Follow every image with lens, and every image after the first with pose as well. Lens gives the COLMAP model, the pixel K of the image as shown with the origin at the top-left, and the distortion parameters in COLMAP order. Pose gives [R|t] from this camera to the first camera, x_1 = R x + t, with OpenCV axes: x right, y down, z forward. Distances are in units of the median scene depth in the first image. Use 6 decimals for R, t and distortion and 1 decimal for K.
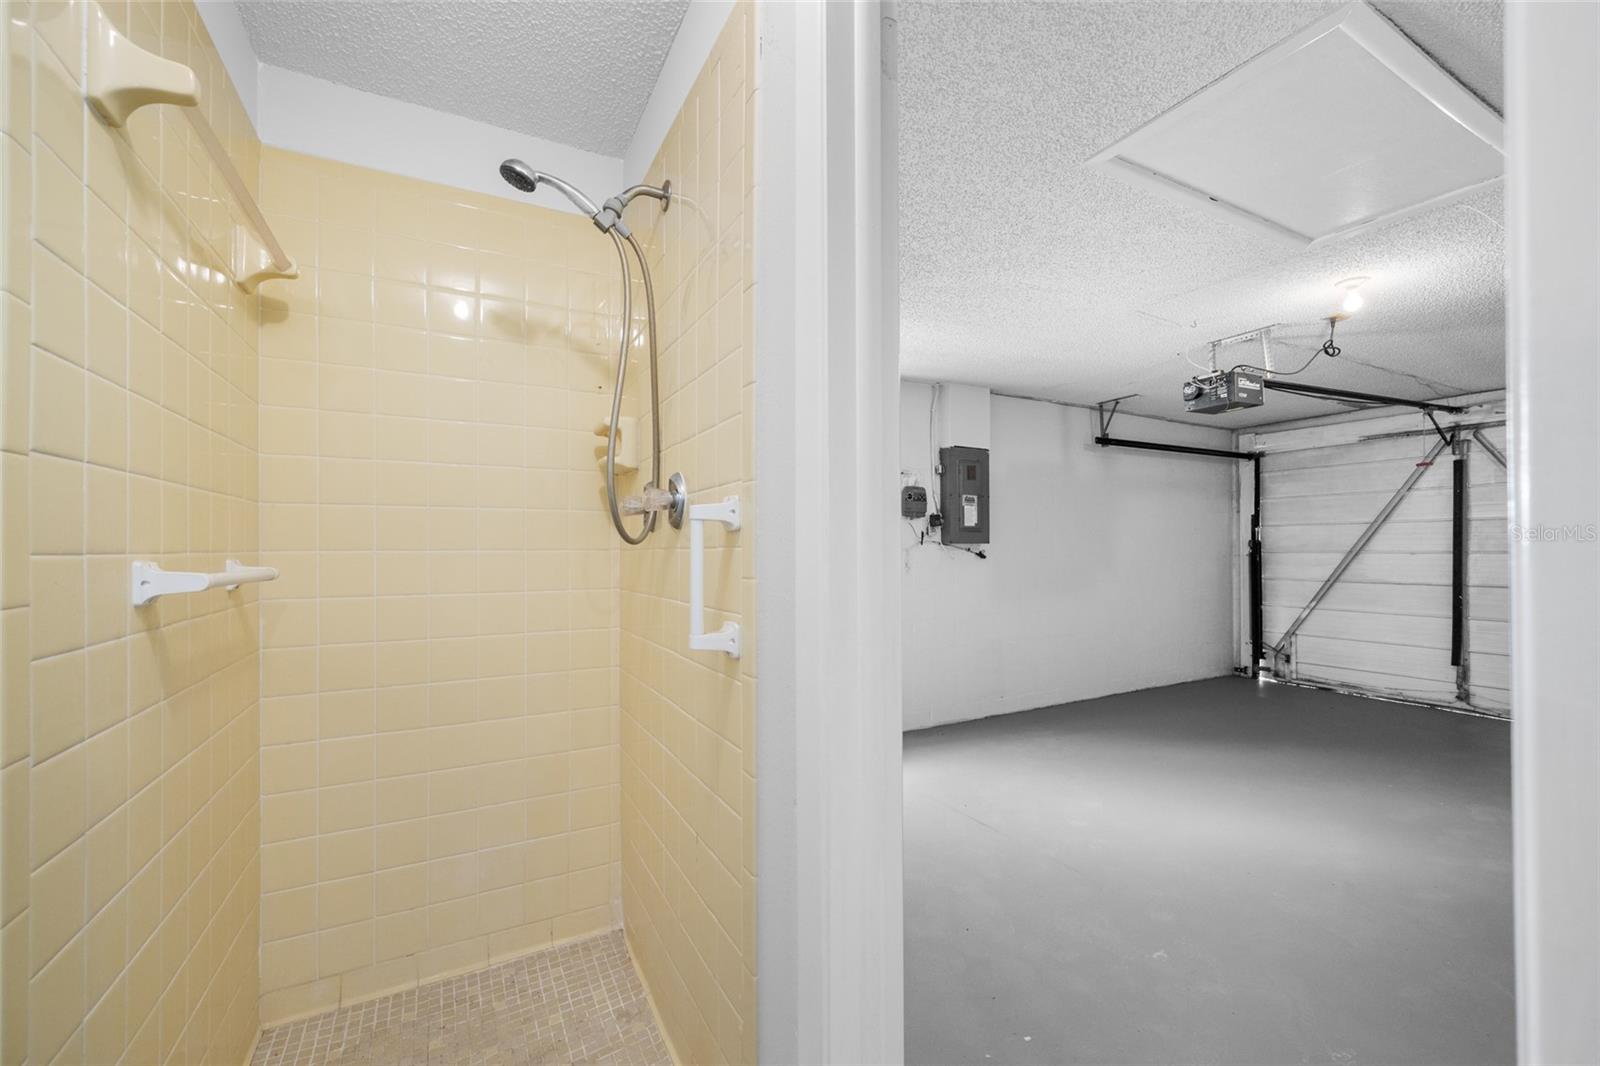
lens RADIAL K [[652.8, 0, 801.7], [0, 652.8, 545.8], [0, 0, 1]] dist [-0.002427, -0.000416]
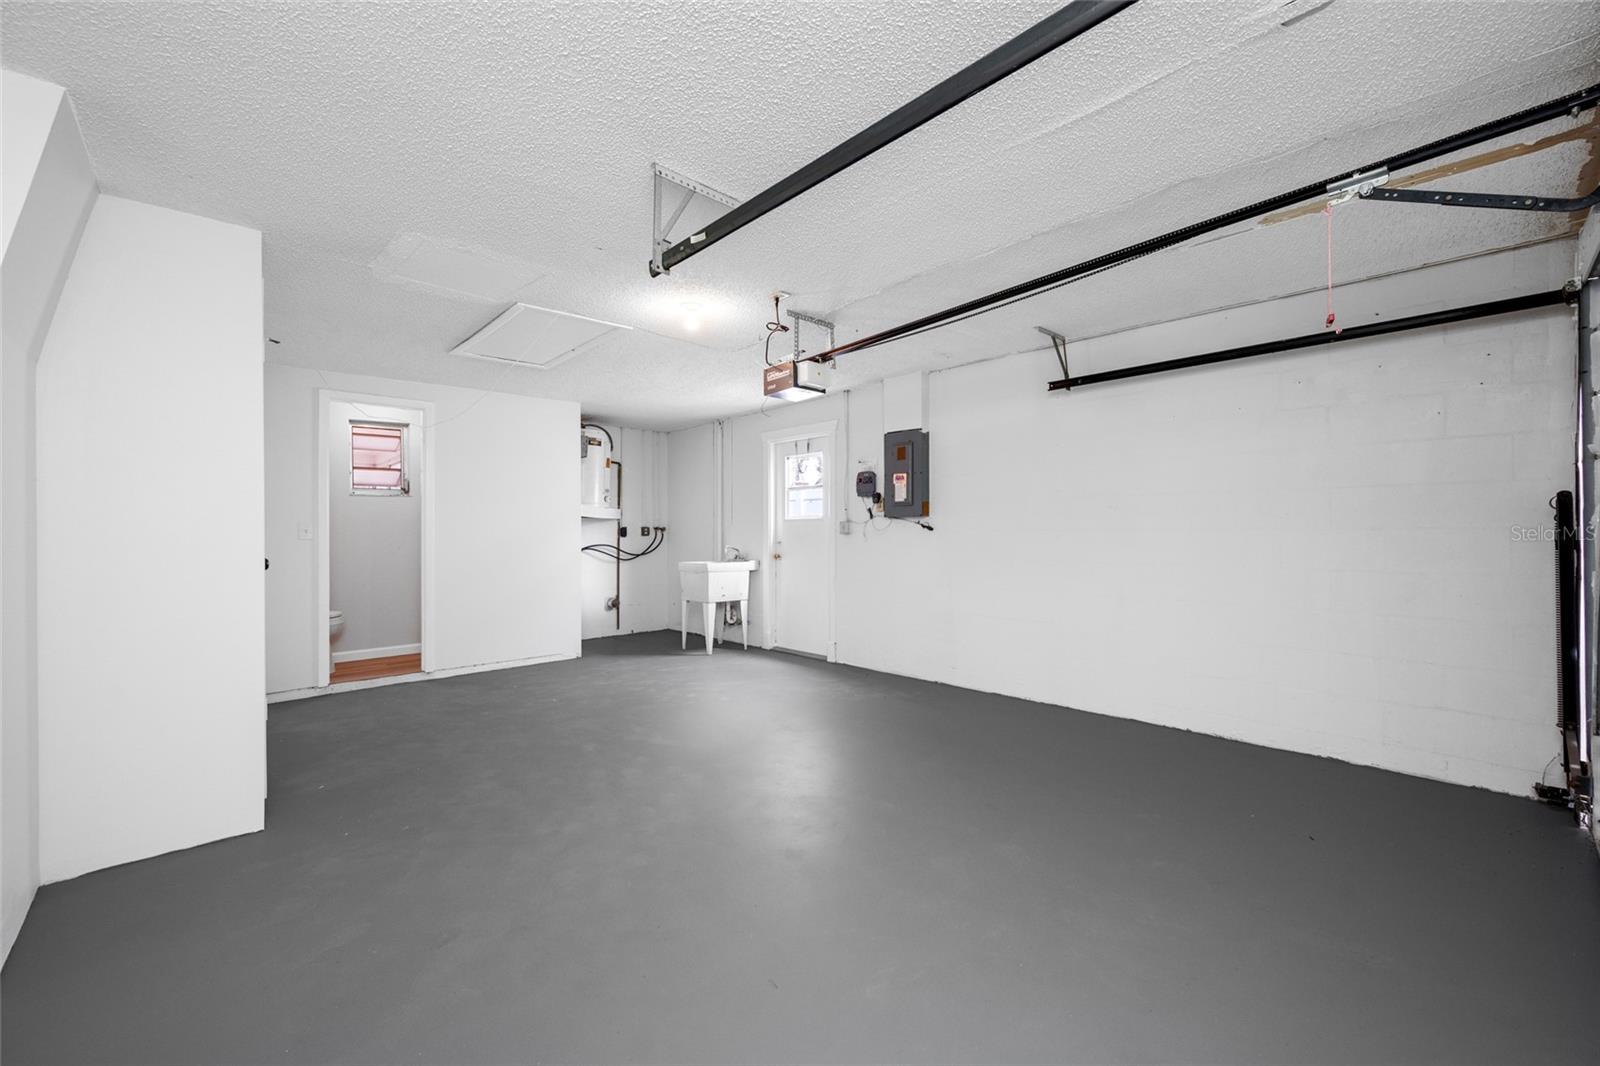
lens RADIAL K [[656.6, 0, 802.5], [0, 656.6, 531.4], [0, 0, 1]] dist [0.001386, 0.000054]
pose [[0.255750, 0.004368, -0.966733, 1.268193], [0.005635, 0.999966, 0.006008, 0.013373], [0.966726, -0.006984, 0.255717, 0.534259]]
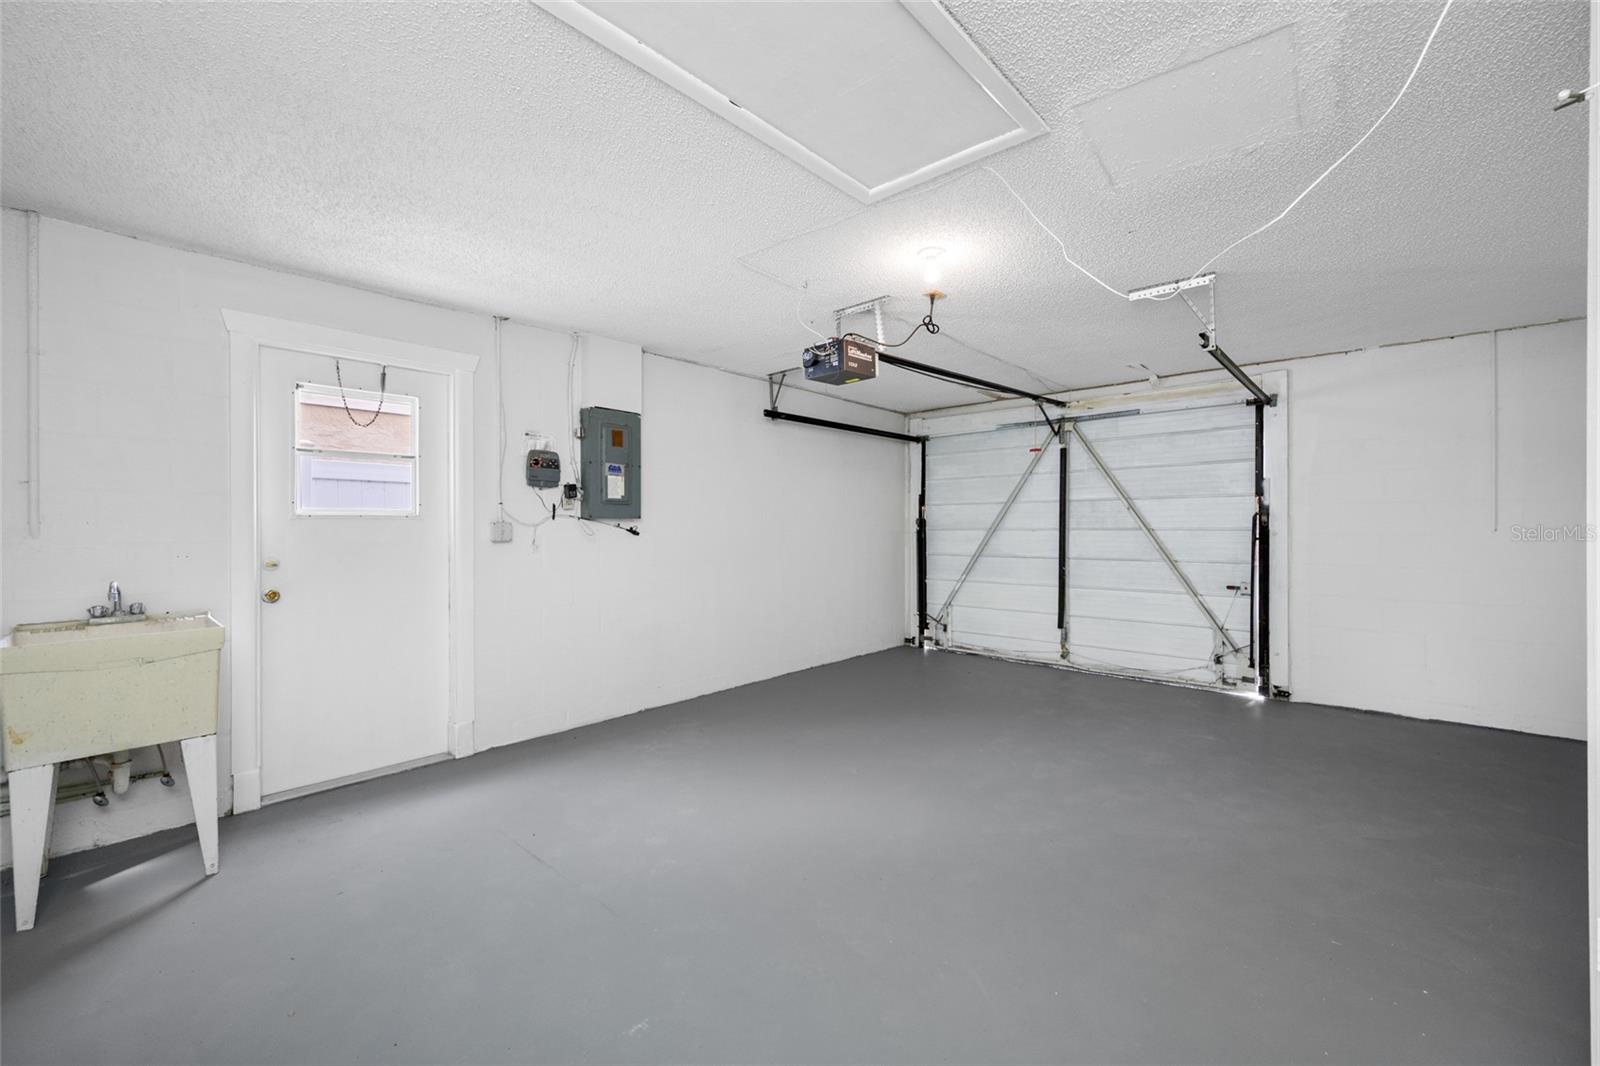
lens RADIAL K [[656.6, 0, 802.5], [0, 656.6, 531.4], [0, 0, 1]] dist [0.001386, 0.000054]
pose [[0.939300, 0.000173, 0.343098, 0.185484], [-0.003169, 0.999962, 0.008170, 0.005910], [-0.343083, -0.008761, 0.939264, 0.073666]]
